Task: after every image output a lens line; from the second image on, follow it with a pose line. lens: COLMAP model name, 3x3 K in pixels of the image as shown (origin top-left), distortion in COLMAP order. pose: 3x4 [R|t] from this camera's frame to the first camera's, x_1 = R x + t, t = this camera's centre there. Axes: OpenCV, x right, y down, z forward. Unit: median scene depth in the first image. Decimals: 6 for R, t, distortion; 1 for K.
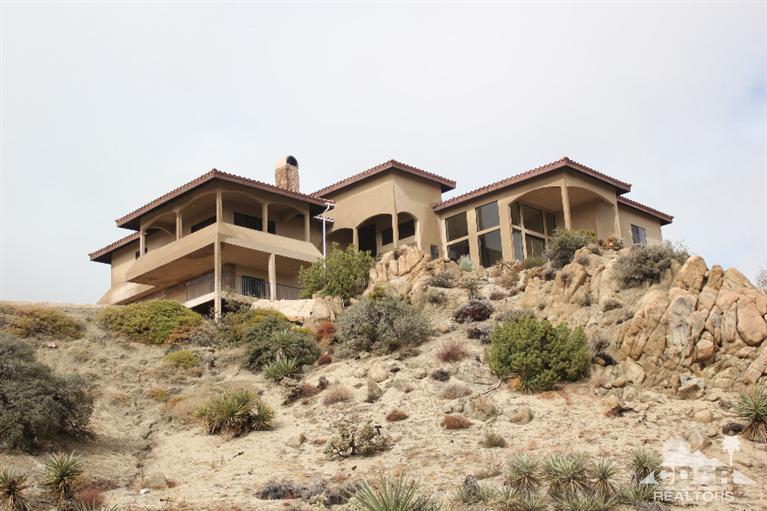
lens RADIAL K [[1026.5, 0, 383.5], [0, 1026.5, 255.5], [0, 0, 1]] dist [-0.011106, -0.013556]
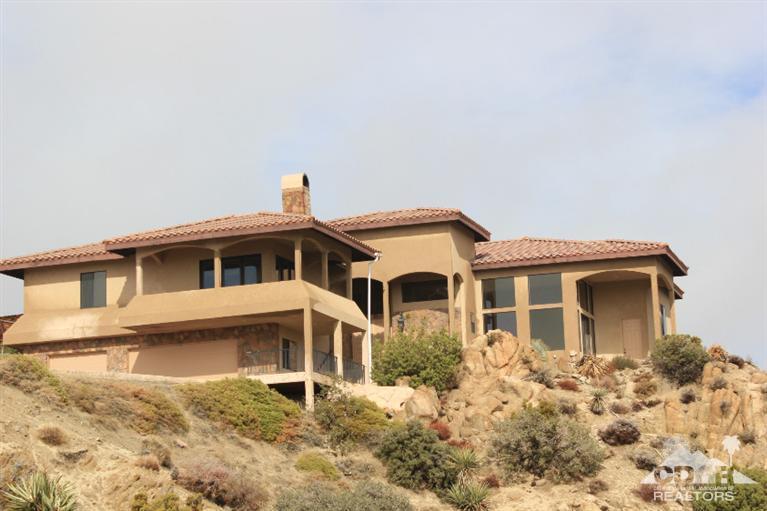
lens RADIAL K [[1690.5, 0, 383.5], [0, 1690.5, 255.5], [0, 0, 1]] dist [0.079497, 0.215617]
pose [[0.893390, 0.106234, 0.436542, -0.635165], [-0.145467, 0.987700, 0.057341, -0.127443], [-0.425080, -0.114731, 0.897855, -0.190337]]
